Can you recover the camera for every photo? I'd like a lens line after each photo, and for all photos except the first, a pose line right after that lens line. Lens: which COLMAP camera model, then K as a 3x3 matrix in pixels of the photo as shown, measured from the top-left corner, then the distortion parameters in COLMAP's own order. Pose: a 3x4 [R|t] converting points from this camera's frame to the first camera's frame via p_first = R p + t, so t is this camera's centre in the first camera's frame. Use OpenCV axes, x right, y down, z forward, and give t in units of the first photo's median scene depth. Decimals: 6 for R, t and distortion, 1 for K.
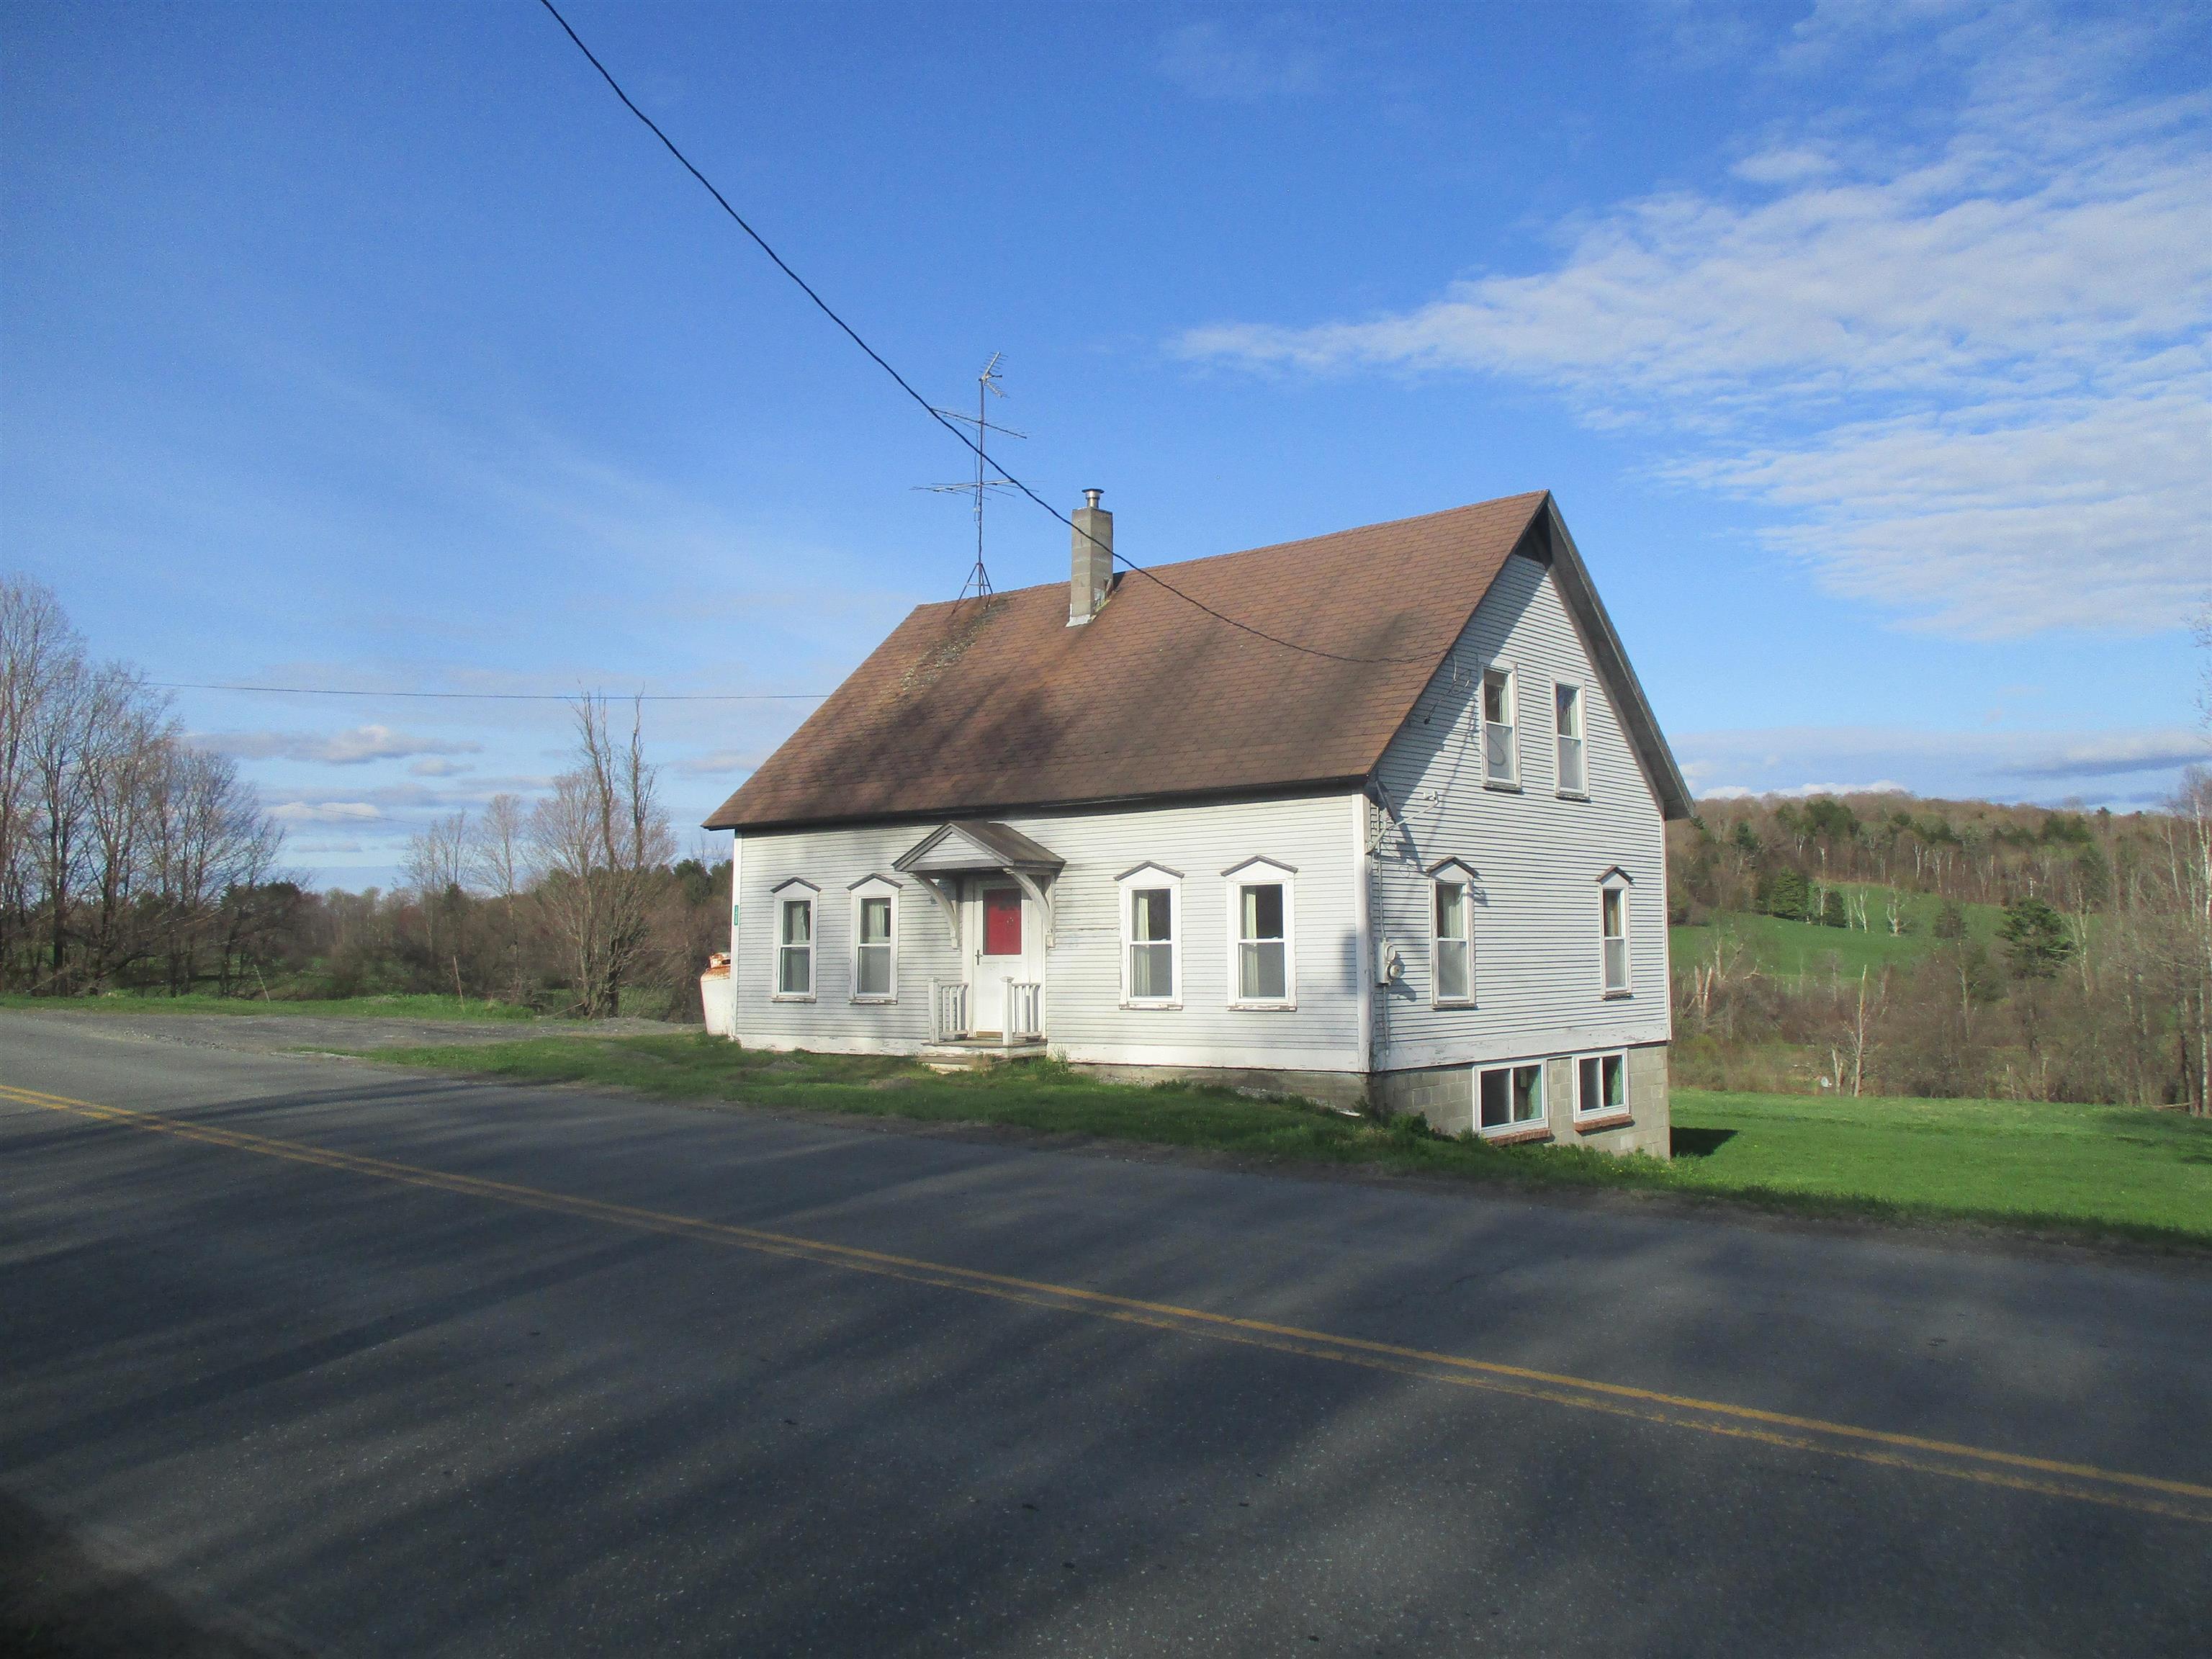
lens RADIAL K [[1819.8, 0, 1114.4], [0, 1819.8, 789.9], [0, 0, 1]] dist [-0.009885, 0.005387]
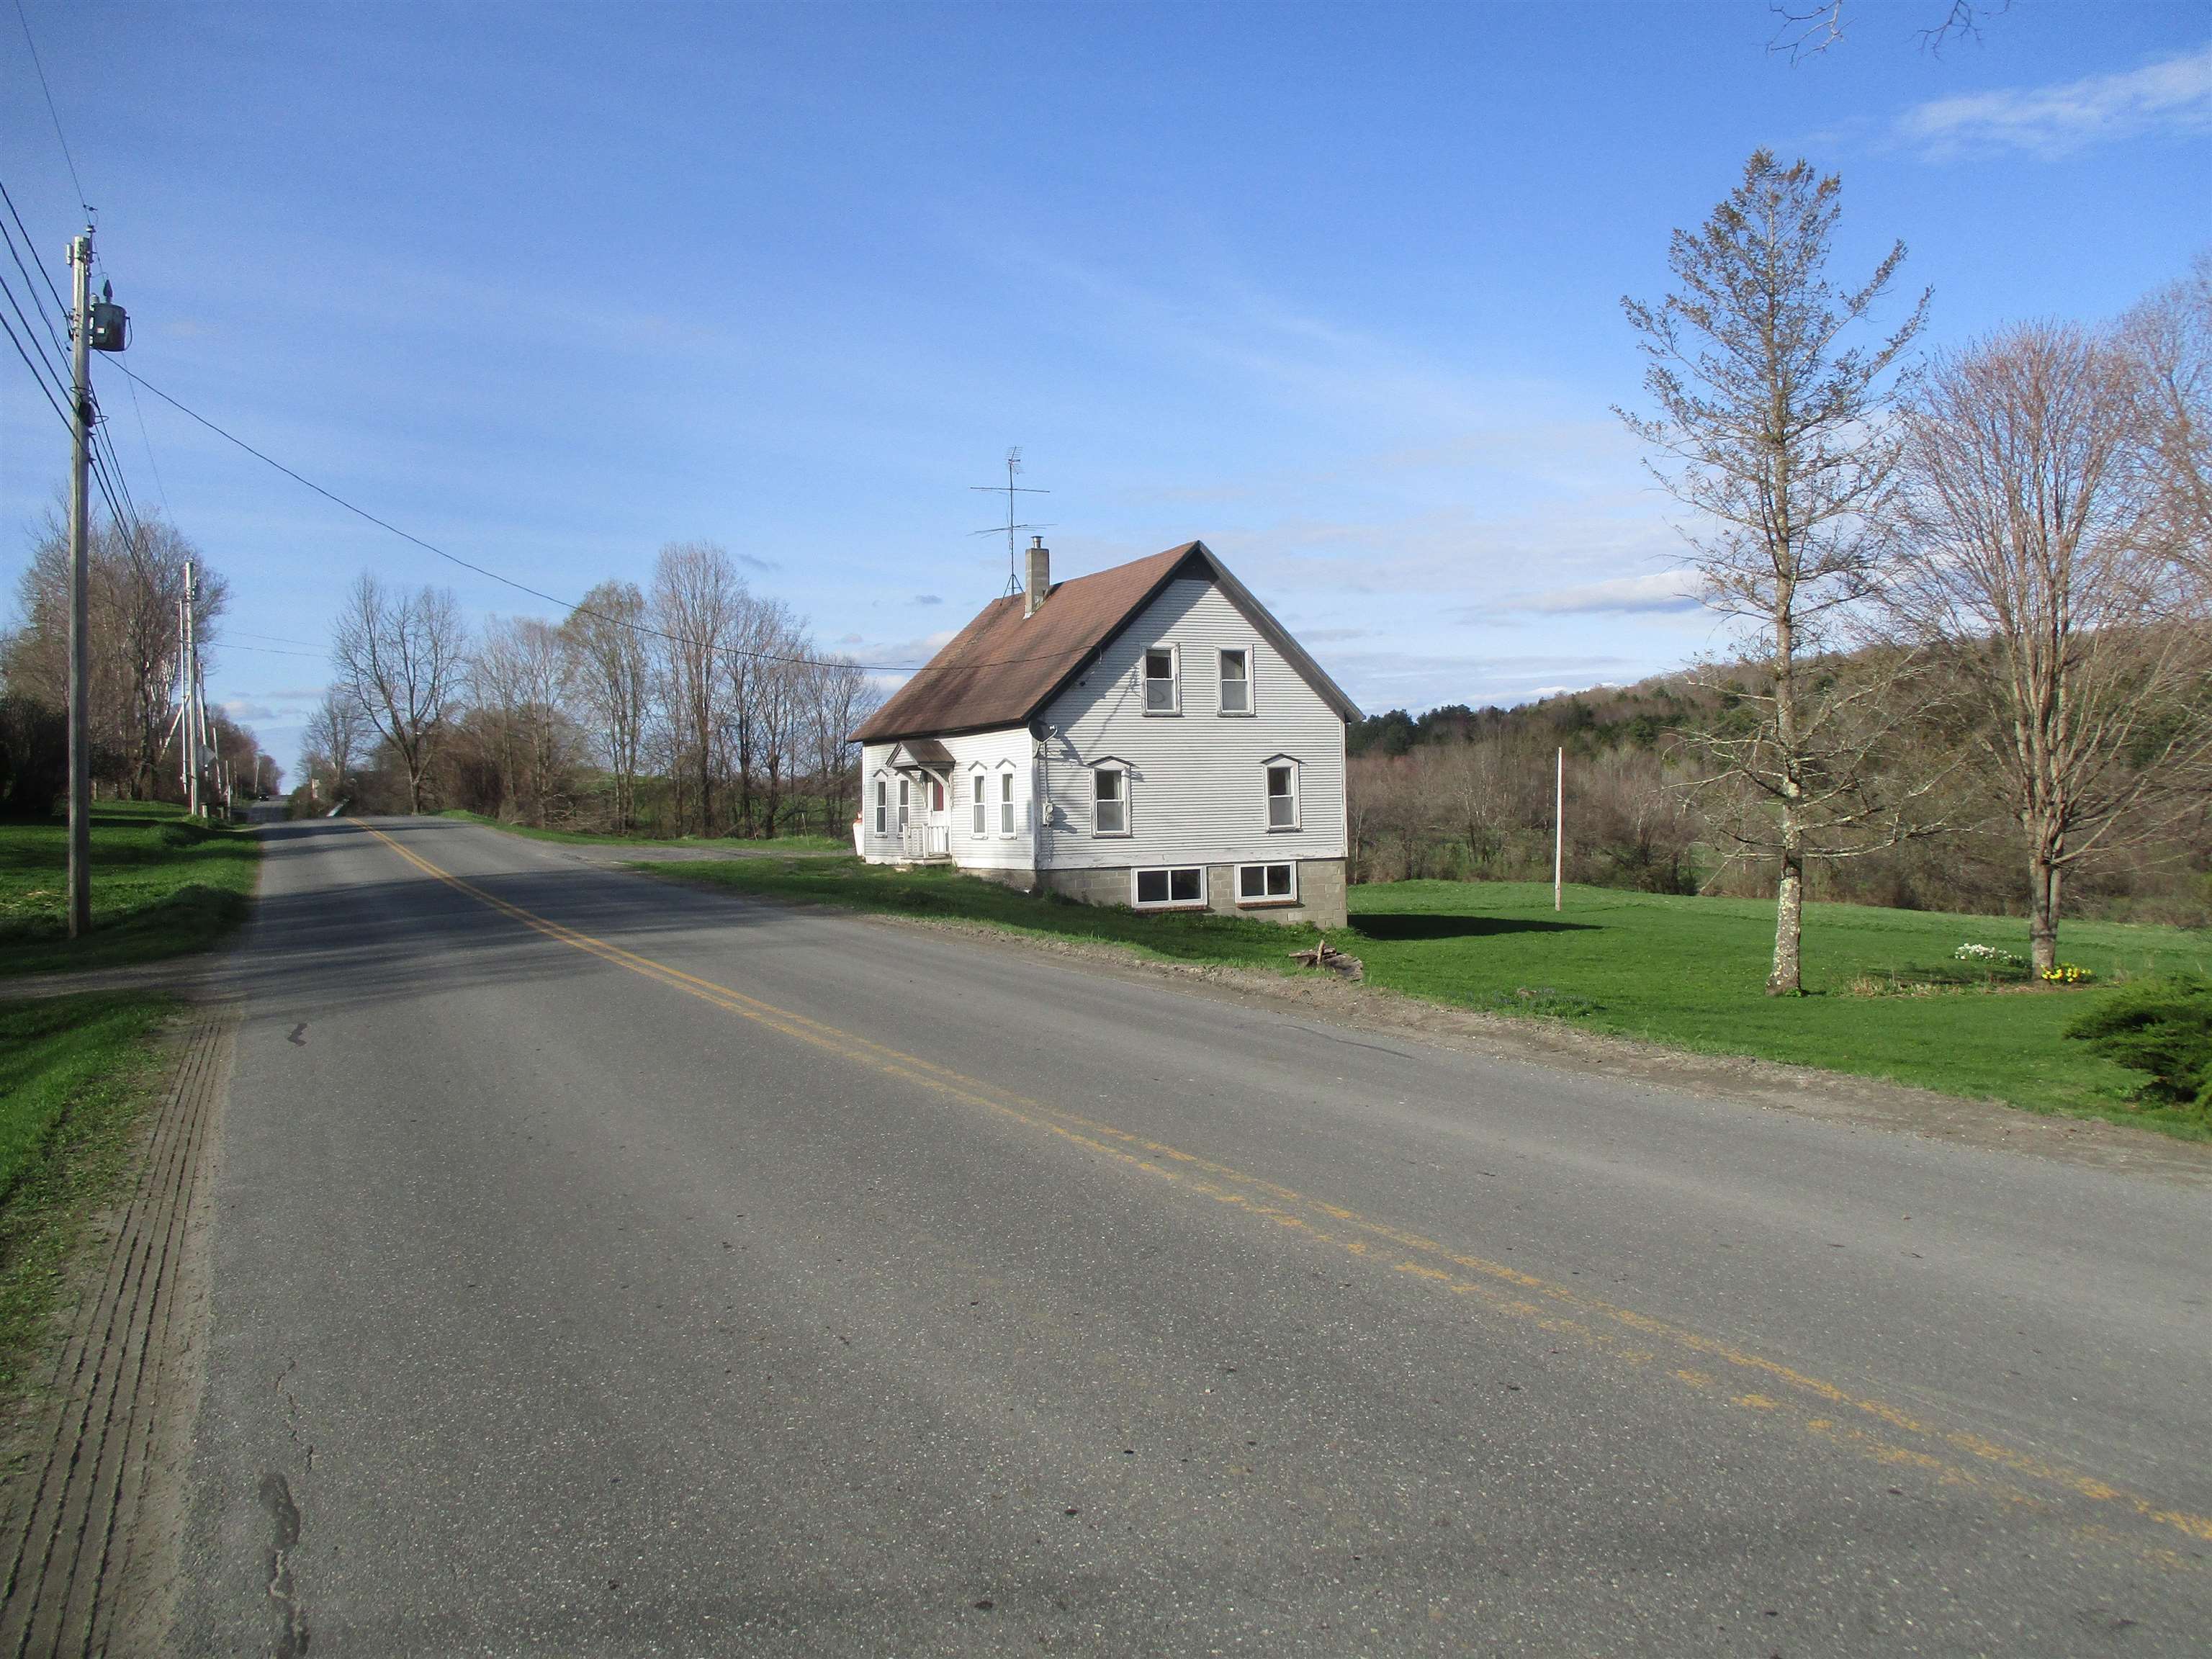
lens RADIAL K [[1819.8, 0, 1114.4], [0, 1819.8, 789.9], [0, 0, 1]] dist [-0.009885, 0.005387]
pose [[0.921825, -0.017405, -0.387216, 0.857060], [0.050028, 0.995978, 0.074330, -0.062588], [0.384365, -0.087891, 0.918988, -0.662333]]
